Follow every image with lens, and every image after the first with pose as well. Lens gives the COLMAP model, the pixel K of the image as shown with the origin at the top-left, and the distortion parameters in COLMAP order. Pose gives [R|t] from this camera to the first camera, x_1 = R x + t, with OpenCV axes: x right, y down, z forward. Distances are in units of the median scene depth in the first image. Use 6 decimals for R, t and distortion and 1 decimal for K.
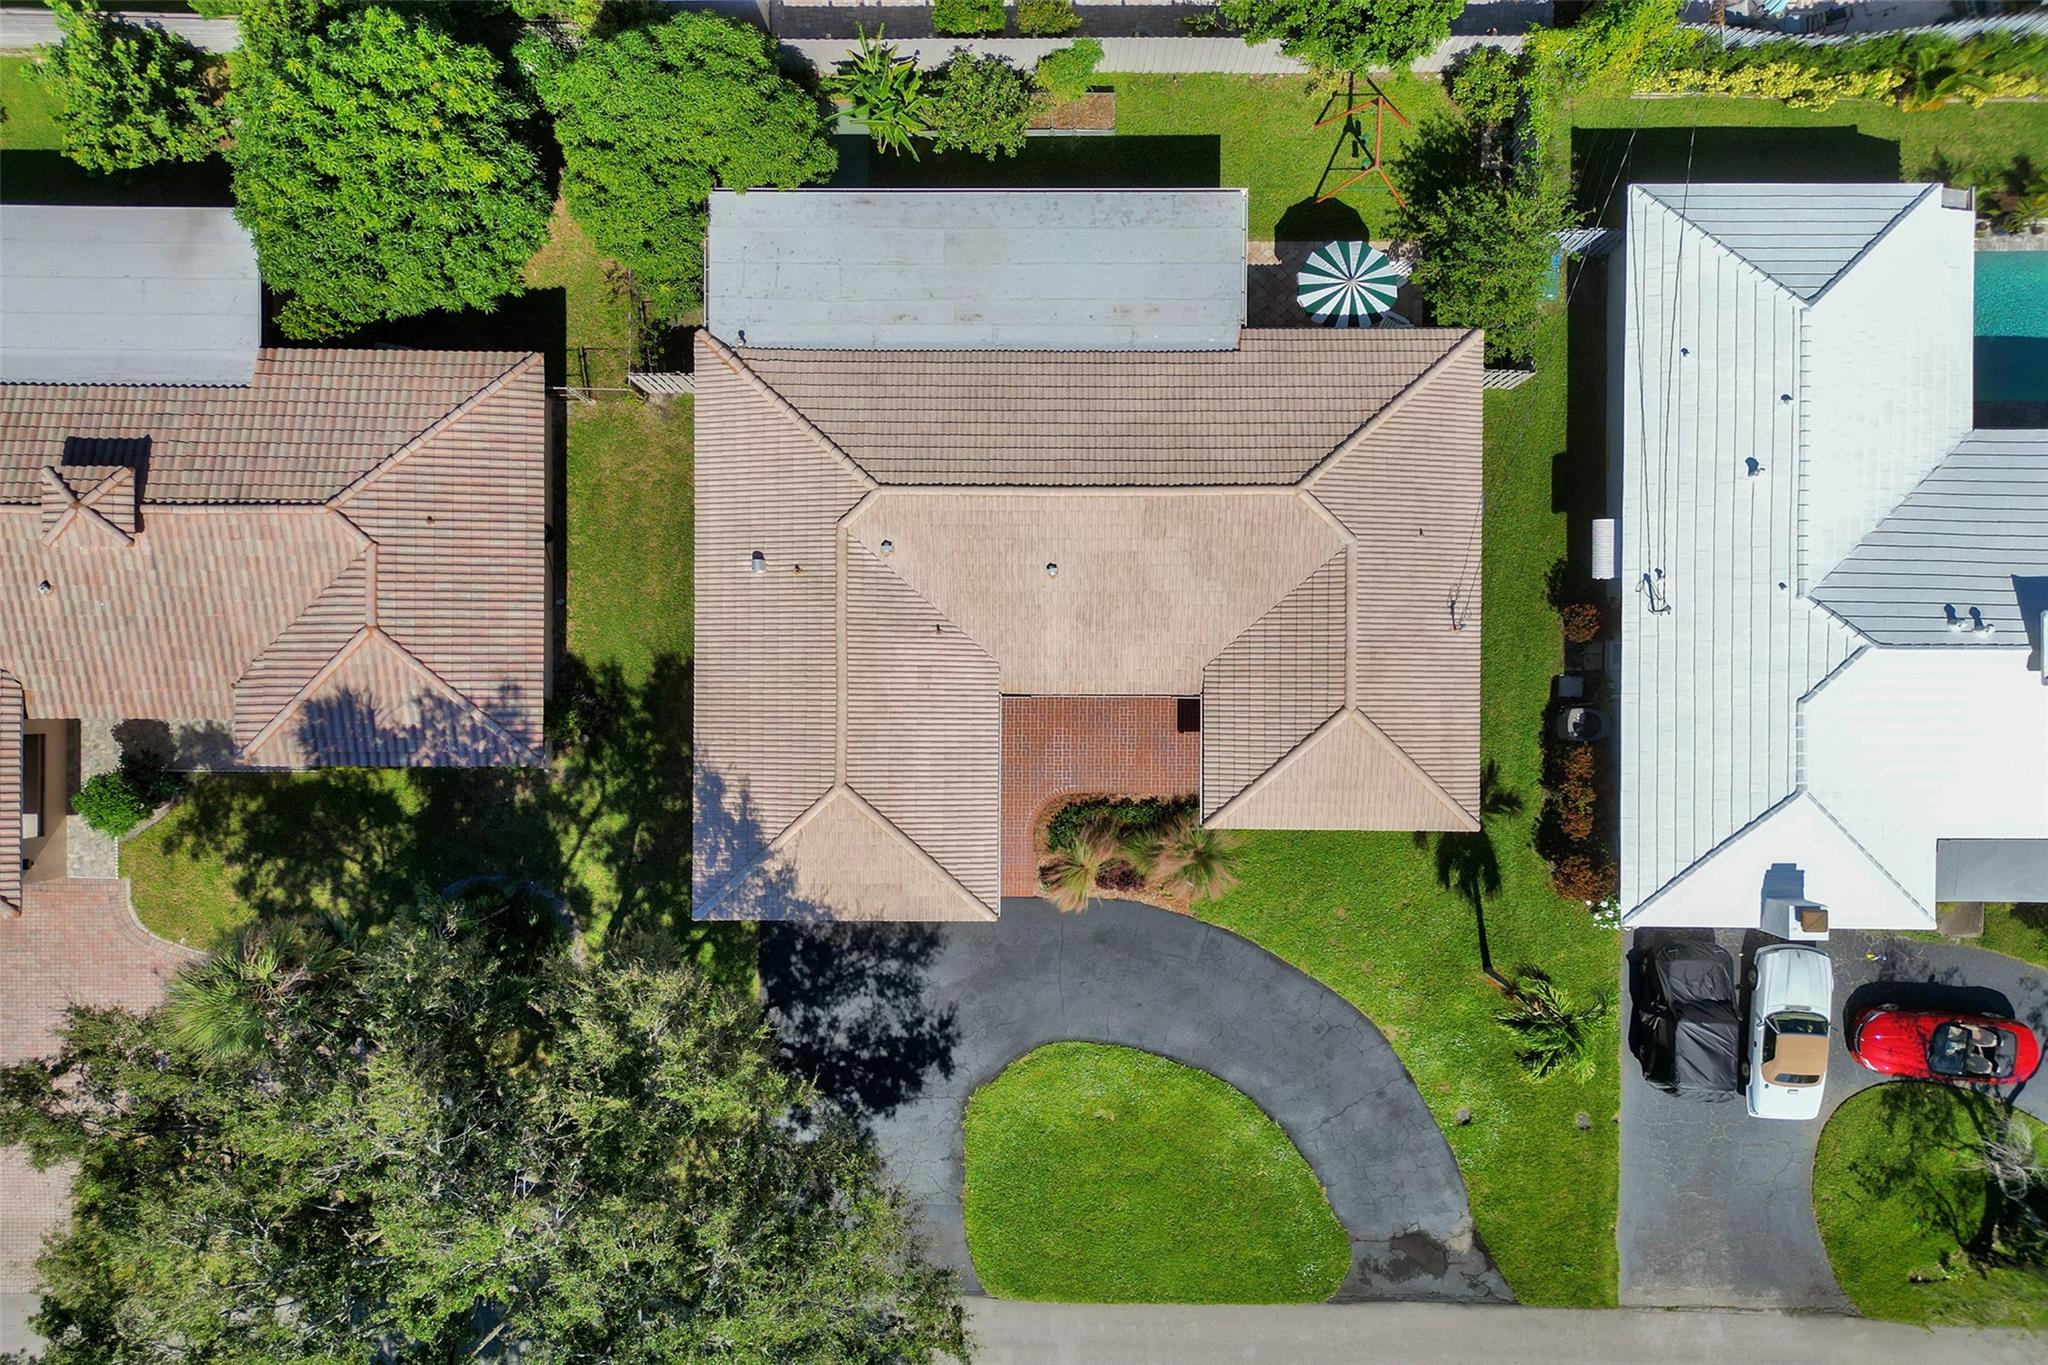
lens RADIAL K [[1408.7, 0, 1024.0], [0, 1408.7, 682.5], [0, 0, 1]] dist [0.095404, -0.081860]
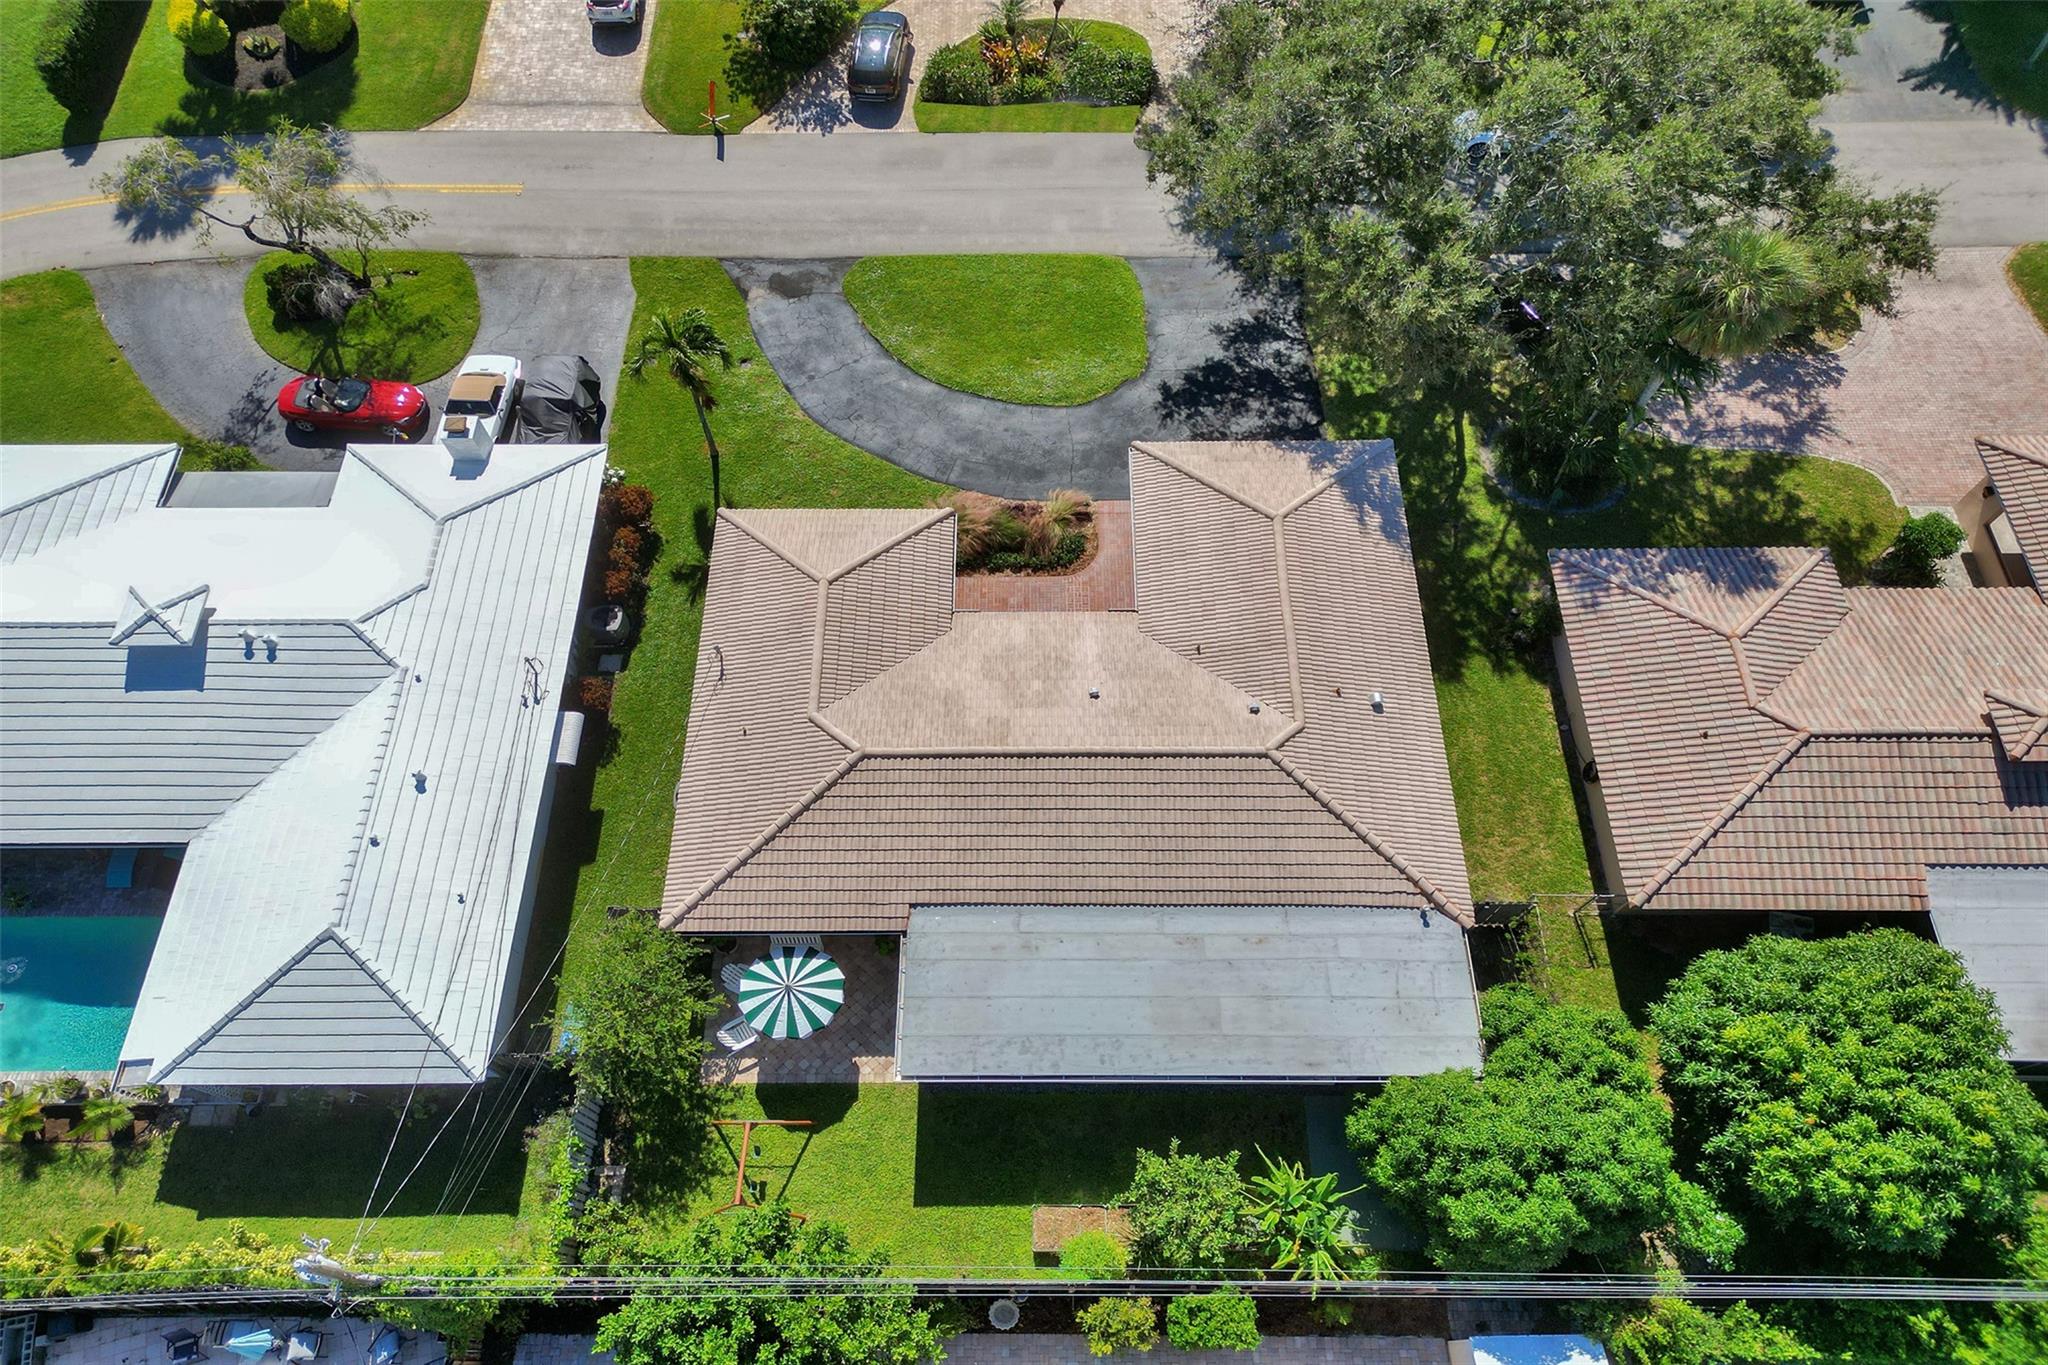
lens RADIAL K [[1421.3, 0, 1013.6], [0, 1421.3, 680.1], [0, 0, 1]] dist [0.098662, -0.091327]
pose [[-0.999824, 0.011926, 0.014509, 0.062795], [-0.002866, -0.860342, 0.509710, -0.590160], [0.018562, 0.509578, 0.860224, 0.076049]]
